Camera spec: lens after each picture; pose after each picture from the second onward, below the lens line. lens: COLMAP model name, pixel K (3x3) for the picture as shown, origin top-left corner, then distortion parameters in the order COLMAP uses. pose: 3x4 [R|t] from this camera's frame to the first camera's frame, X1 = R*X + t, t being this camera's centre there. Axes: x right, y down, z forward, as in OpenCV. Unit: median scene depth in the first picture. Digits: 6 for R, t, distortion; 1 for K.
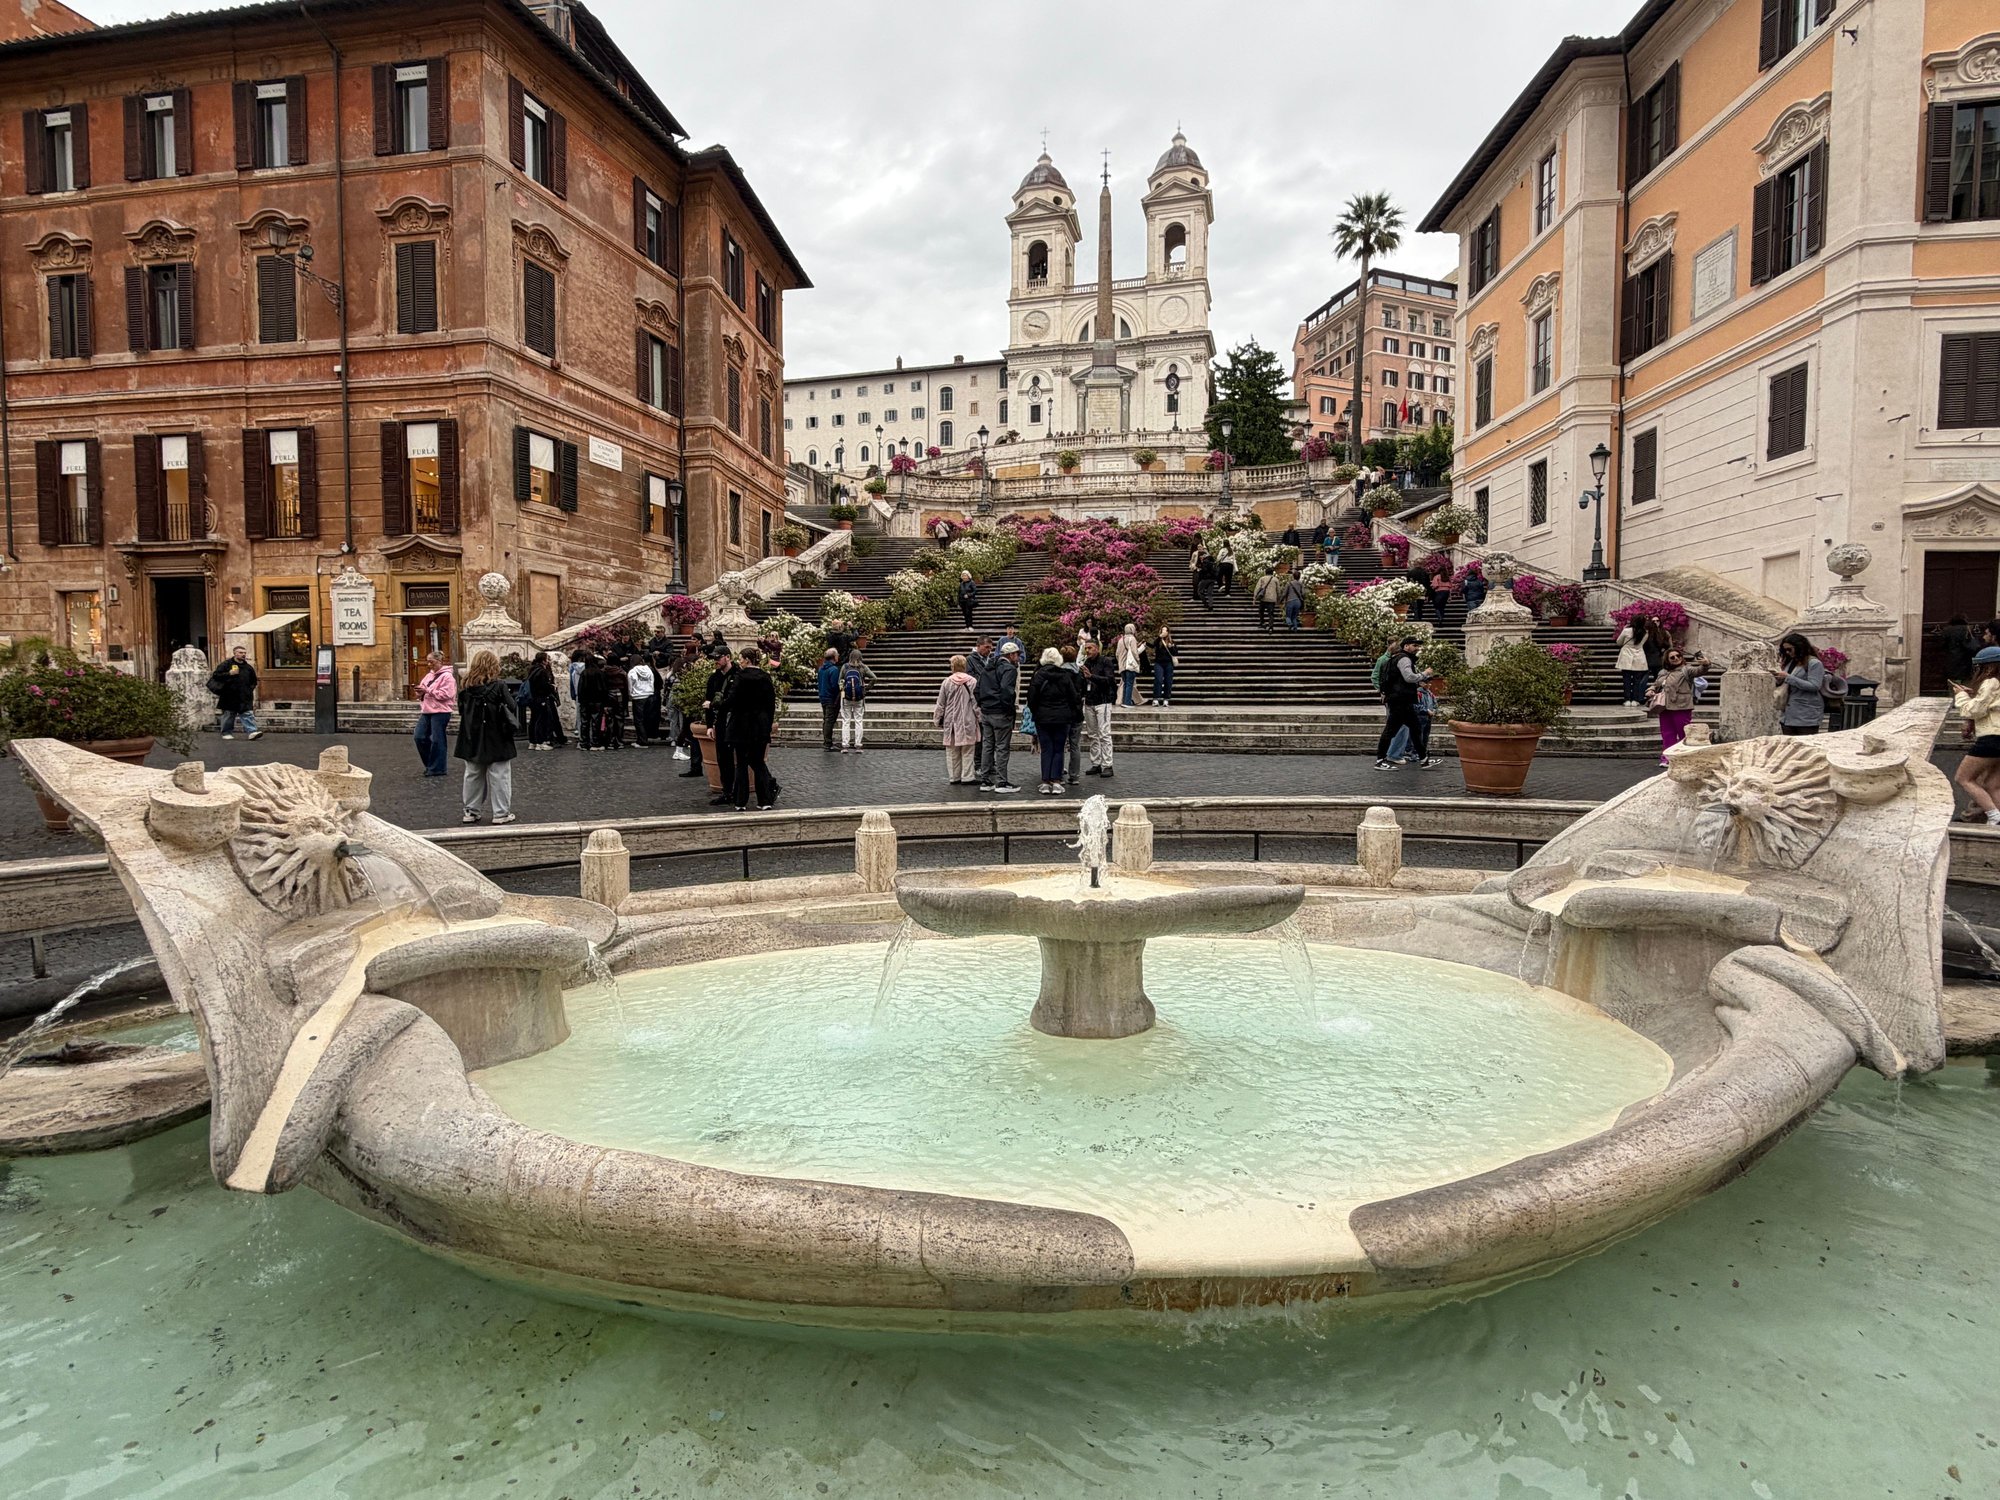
lens RADIAL K [[1406.9, 0, 1002.0], [0, 1406.9, 816.8], [0, 0, 1]] dist [0.060160, 0.000903]
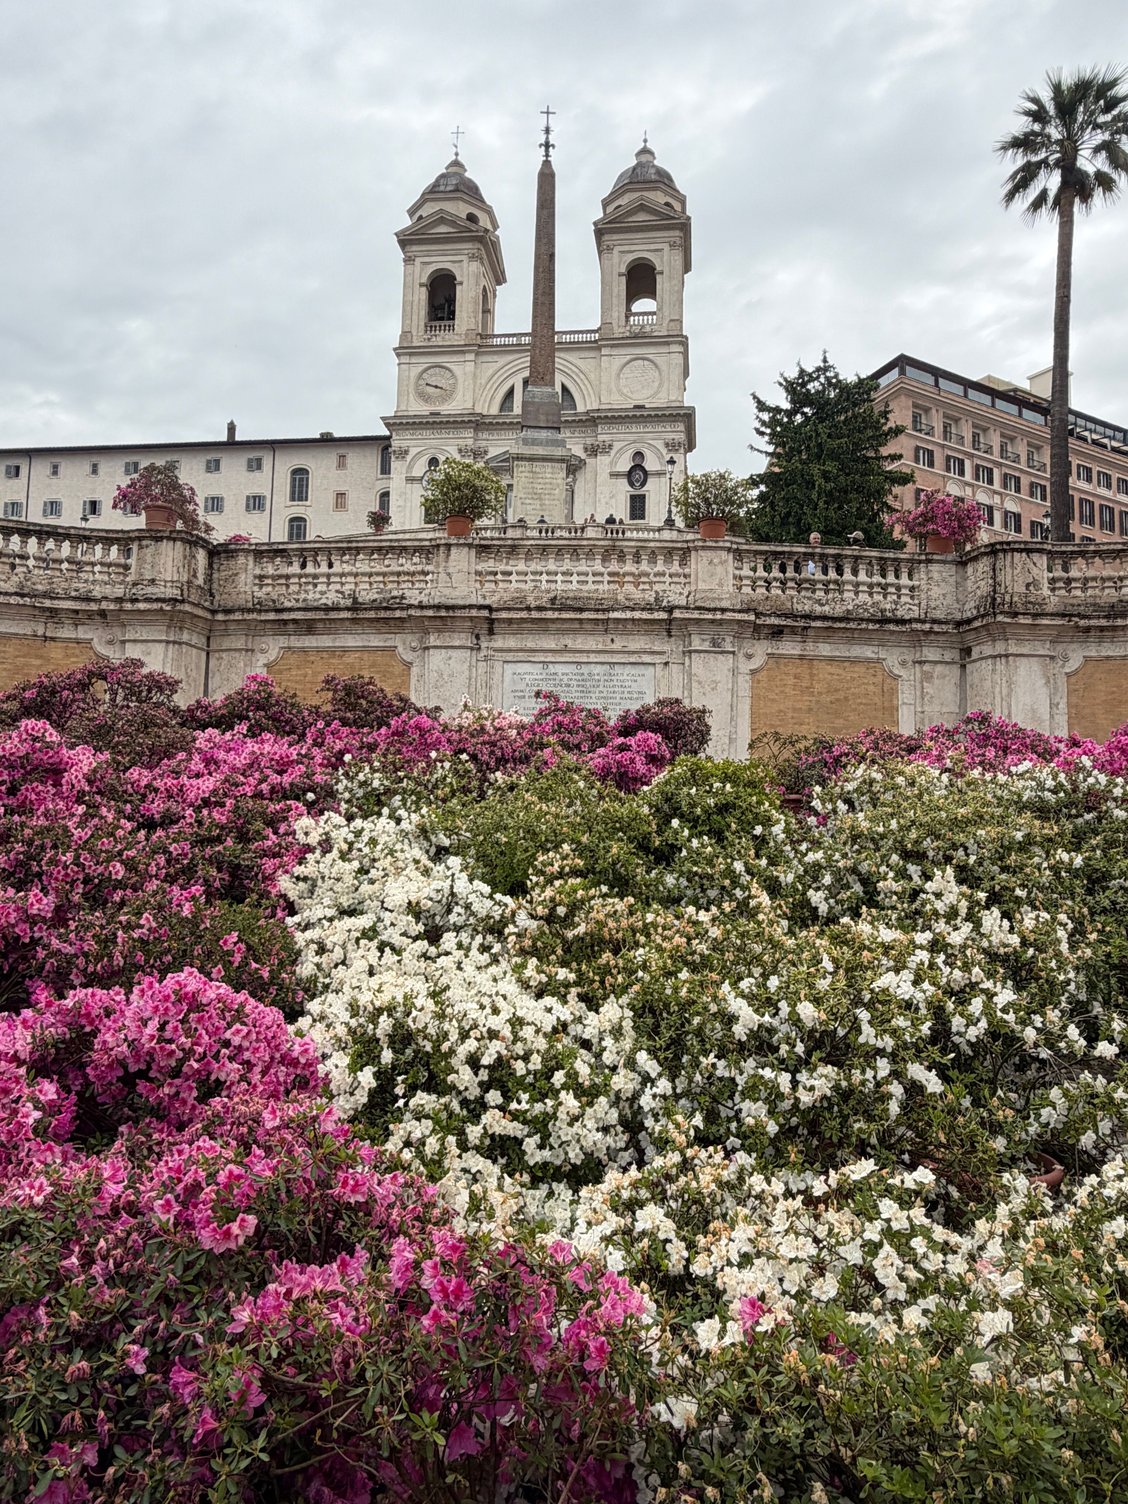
lens RADIAL K [[1058.0, 0, 564.6], [0, 1058.0, 750.4], [0, 0, 1]] dist [0.060160, 0.000903]
pose [[0.991796, 0.033606, 0.123332, 0.028012], [-0.017889, 0.991818, -0.126403, -0.112228], [-0.126571, 0.123160, 0.984282, 0.515709]]
